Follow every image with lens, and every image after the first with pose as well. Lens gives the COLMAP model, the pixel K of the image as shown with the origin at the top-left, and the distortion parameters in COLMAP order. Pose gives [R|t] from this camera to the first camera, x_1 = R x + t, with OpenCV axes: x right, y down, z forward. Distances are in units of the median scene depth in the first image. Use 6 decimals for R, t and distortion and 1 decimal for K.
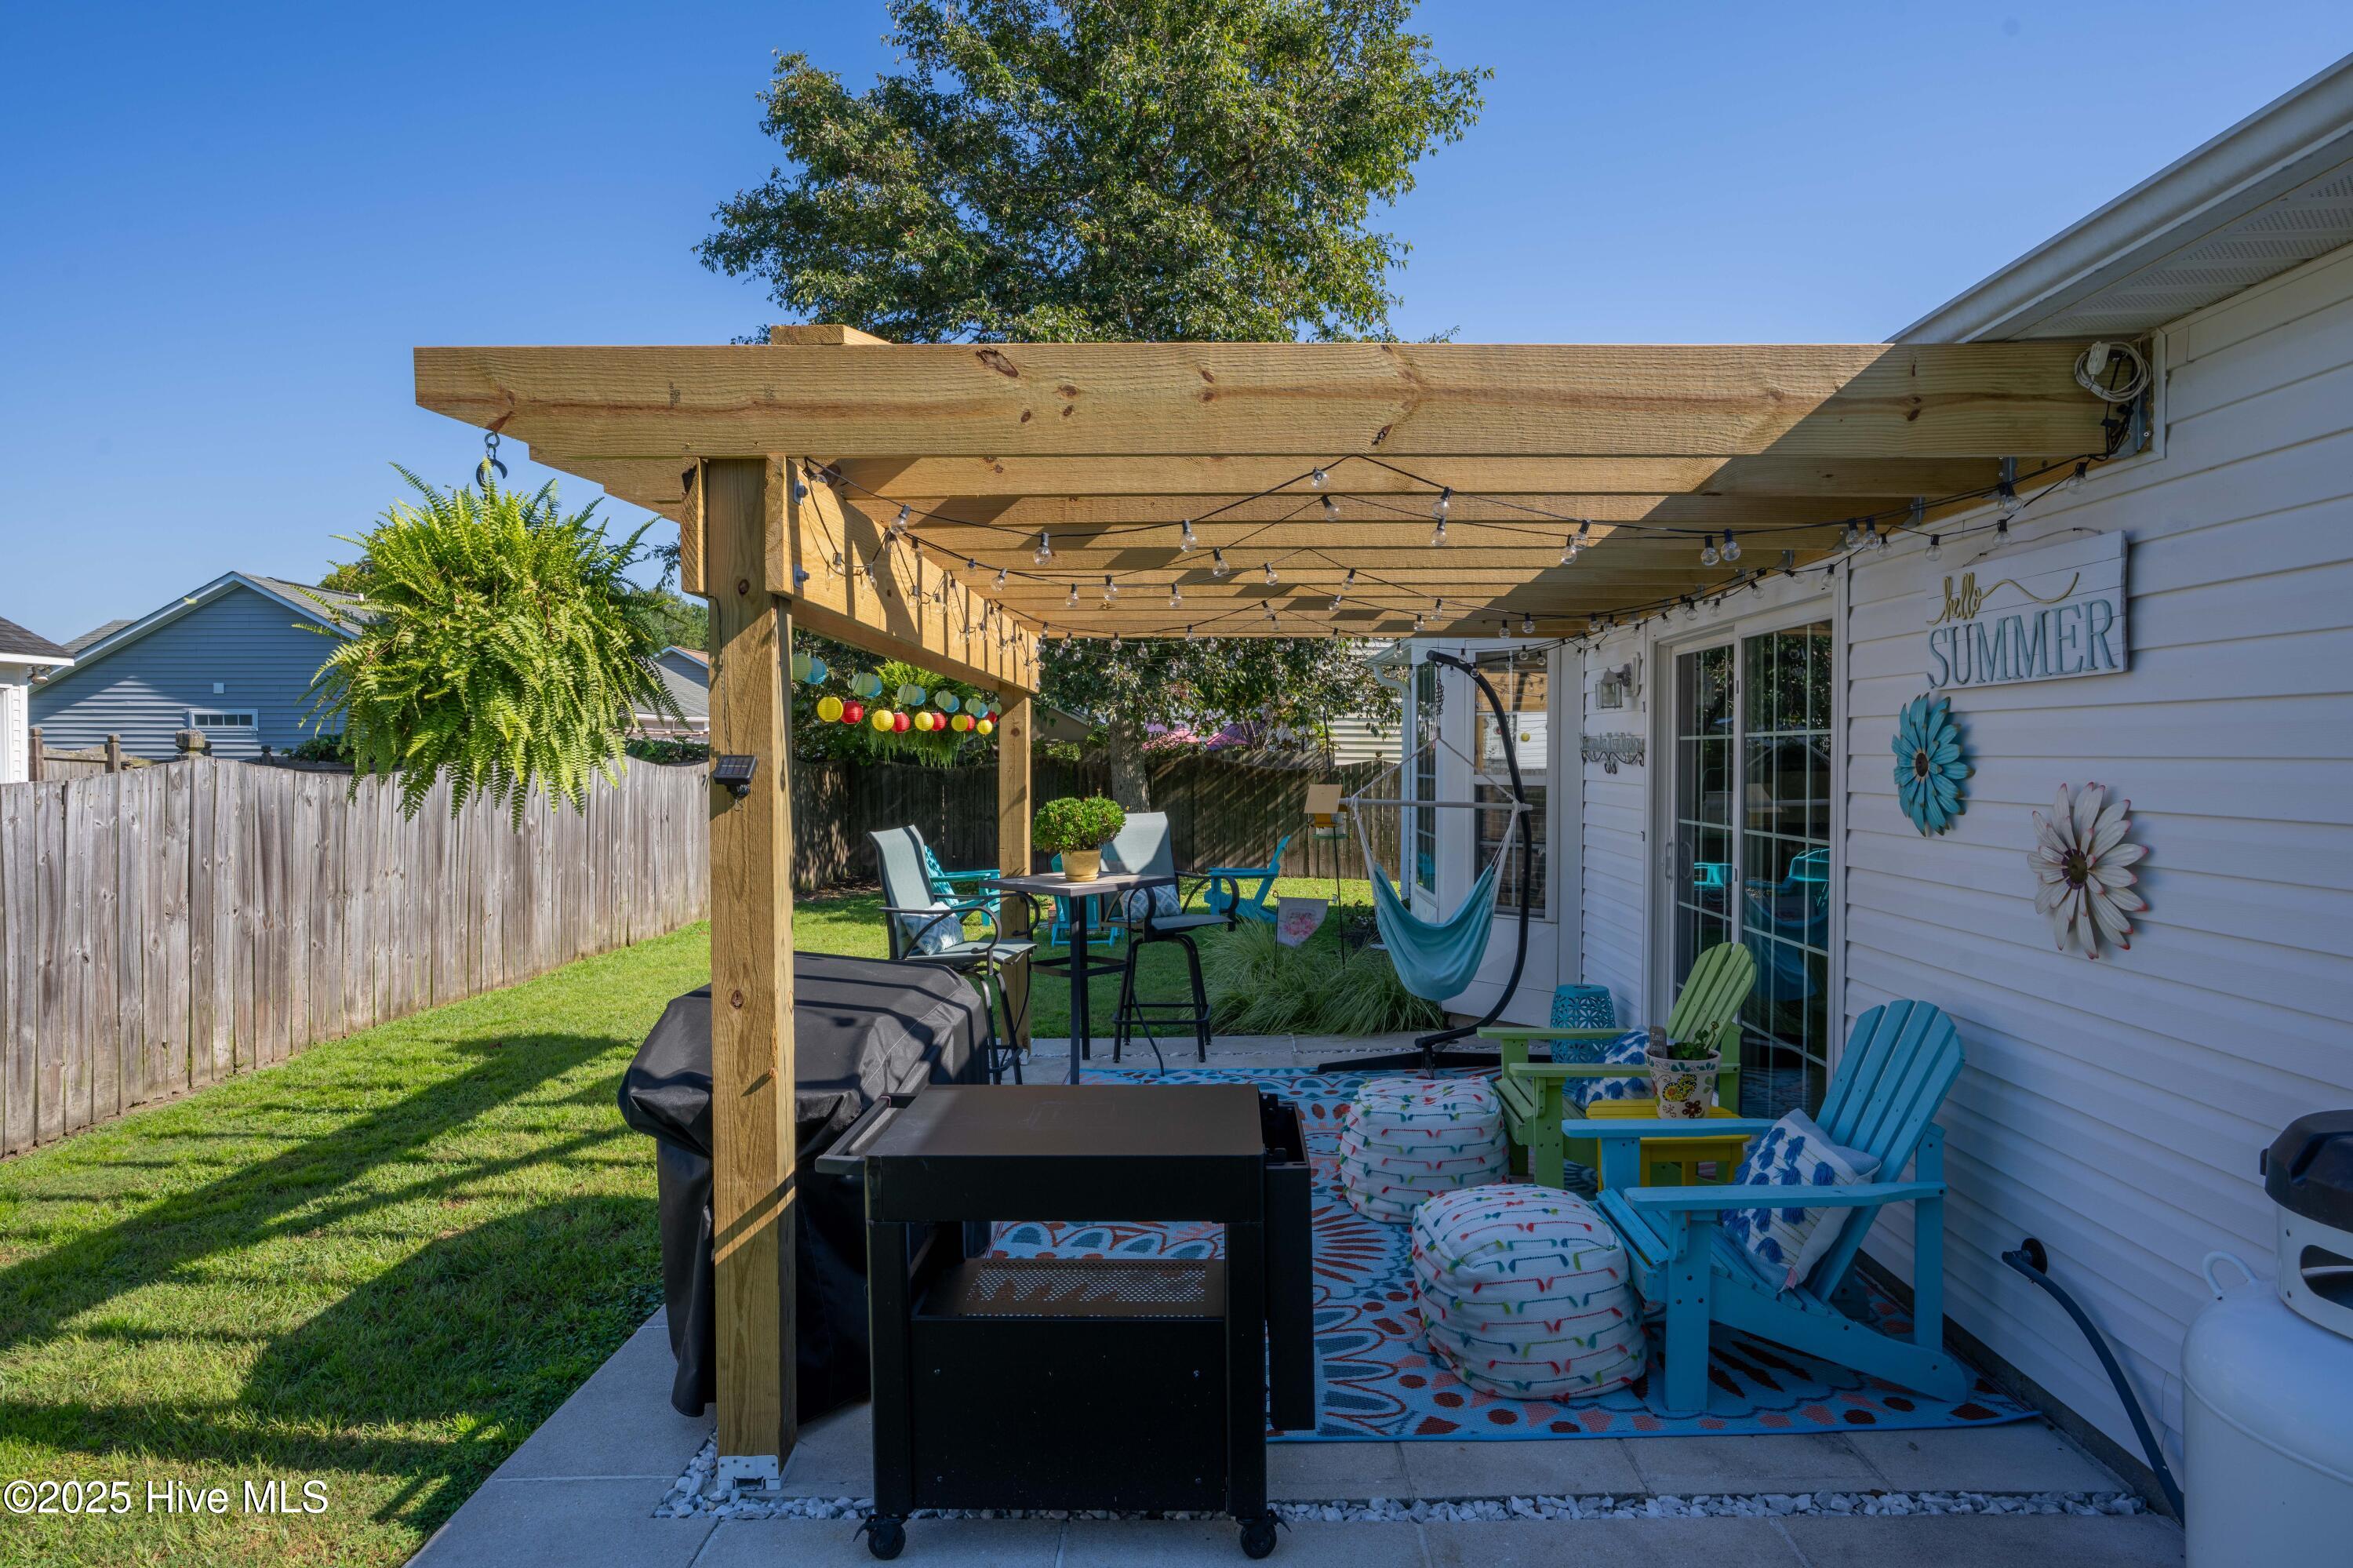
lens RADIAL K [[1336.5, 0, 1176.1], [0, 1336.5, 789.4], [0, 0, 1]] dist [-0.006410, 0.000450]
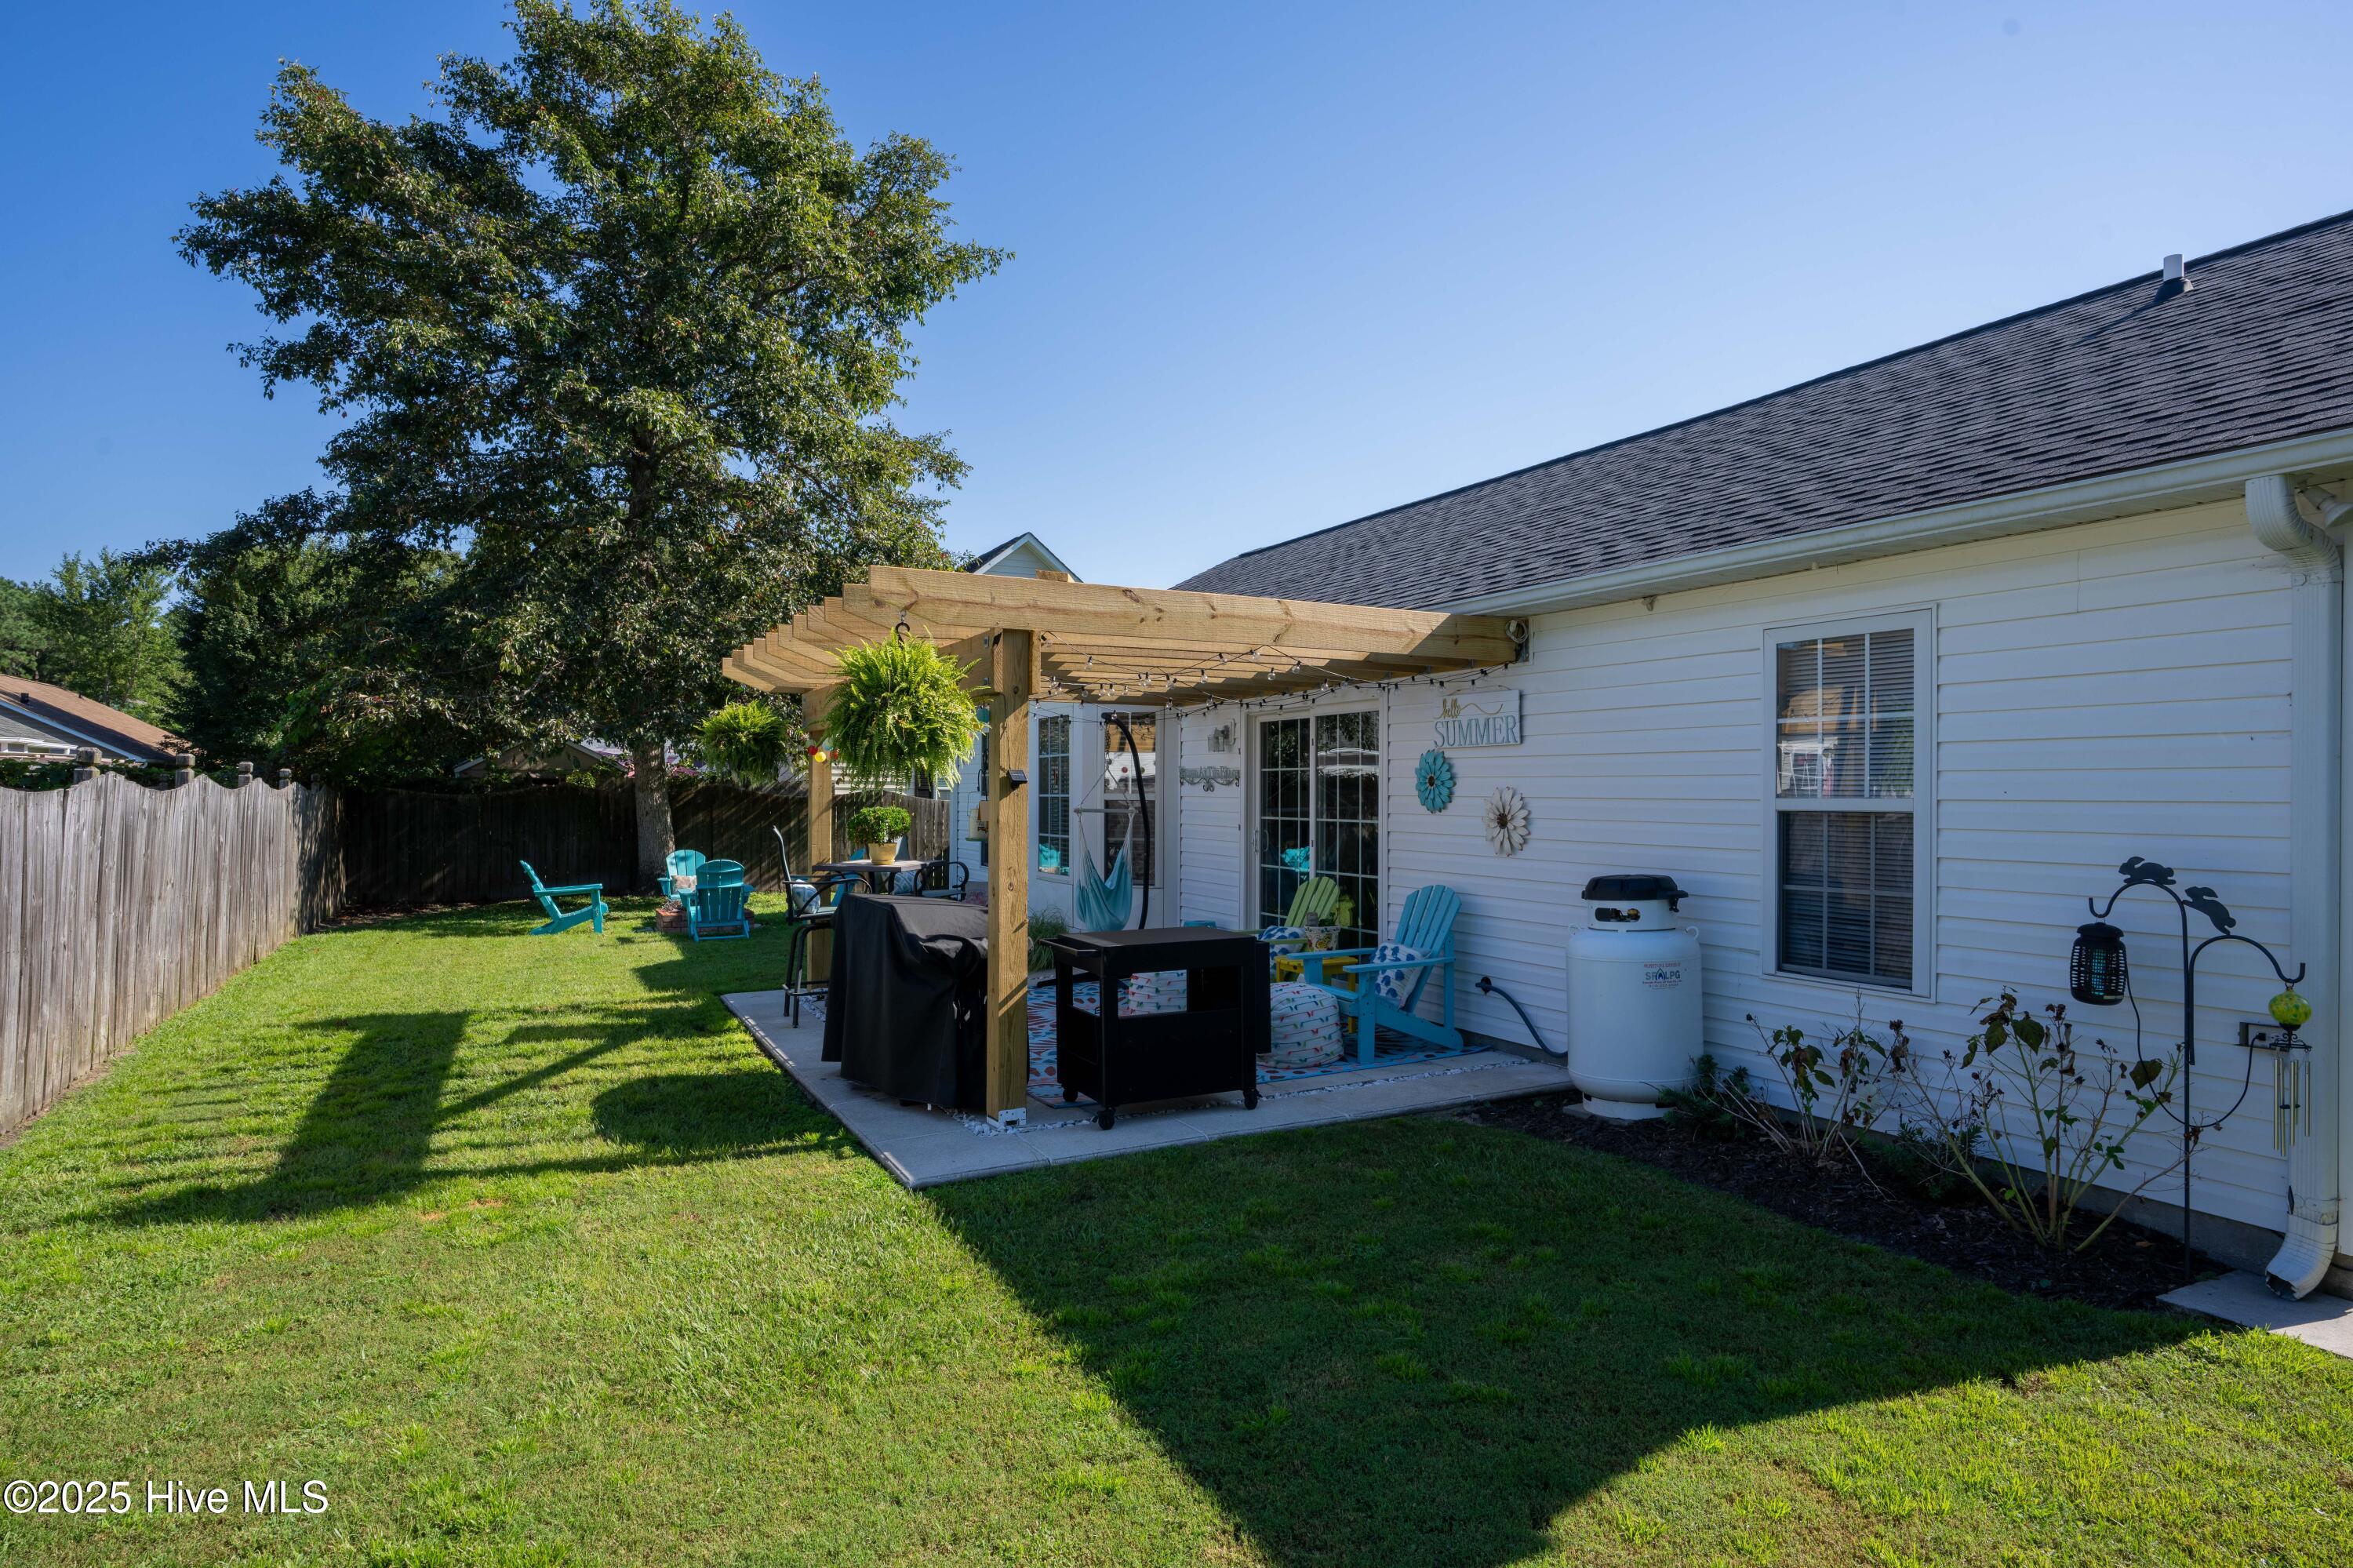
lens RADIAL K [[1336.5, 0, 1176.1], [0, 1336.5, 789.4], [0, 0, 1]] dist [-0.006410, 0.000450]
pose [[0.885459, 0.004566, 0.464695, -0.859991], [0.007823, 0.999664, -0.024729, 0.047151], [-0.464651, 0.025532, 0.885126, -0.782176]]
